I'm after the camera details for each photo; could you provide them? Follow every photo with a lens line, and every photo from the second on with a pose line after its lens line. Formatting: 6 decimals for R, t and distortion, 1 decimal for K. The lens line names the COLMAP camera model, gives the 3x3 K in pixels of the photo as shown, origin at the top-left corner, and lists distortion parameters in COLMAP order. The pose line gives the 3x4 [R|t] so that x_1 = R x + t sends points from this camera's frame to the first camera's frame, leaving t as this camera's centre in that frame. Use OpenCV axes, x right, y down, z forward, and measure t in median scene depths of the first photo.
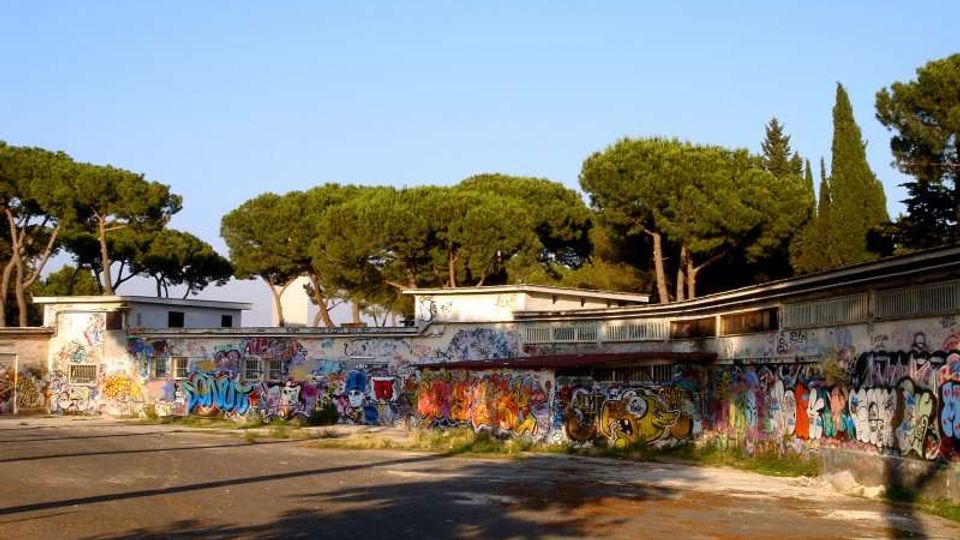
lens RADIAL K [[1241.2, 0, 480.0], [0, 1241.2, 270.0], [0, 0, 1]] dist [-0.080832, 0.017773]
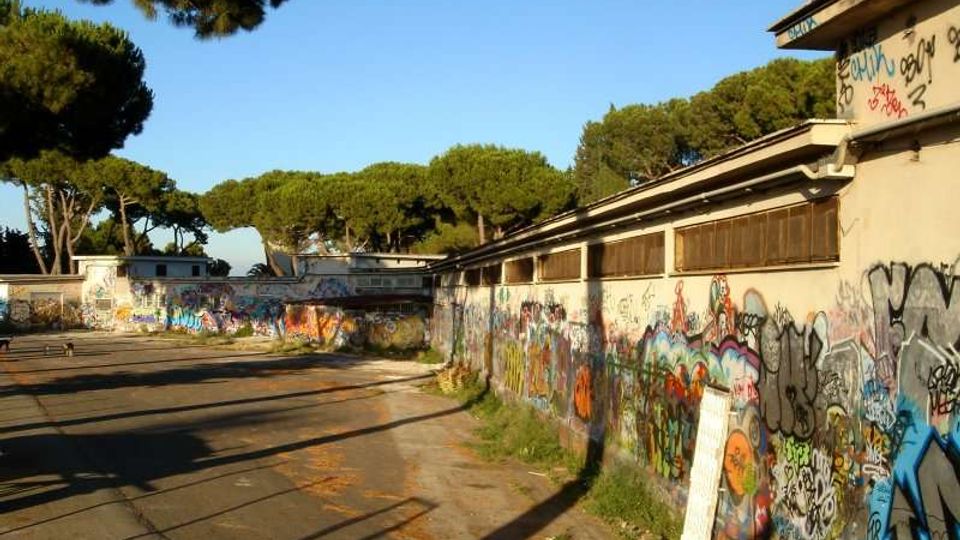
lens RADIAL K [[1054.1, 0, 480.0], [0, 1054.1, 270.0], [0, 0, 1]] dist [-0.162710, 0.069773]
pose [[0.999975, -0.005793, 0.003962, 0.149697], [0.005526, 0.997901, 0.064520, -0.041342], [-0.004328, -0.064497, 0.997909, -0.308429]]
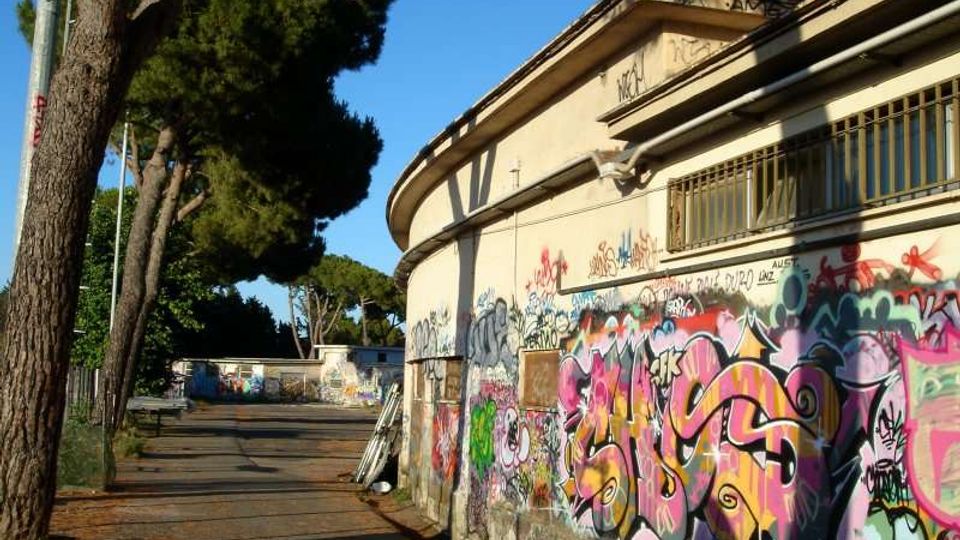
lens RADIAL K [[1054.1, 0, 480.0], [0, 1054.1, 270.0], [0, 0, 1]] dist [-0.162710, 0.069773]
pose [[0.967117, -0.007049, -0.254234, 0.326080], [-0.000219, 0.999592, -0.028547, -0.049896], [0.254331, 0.027664, 0.966721, -0.572646]]
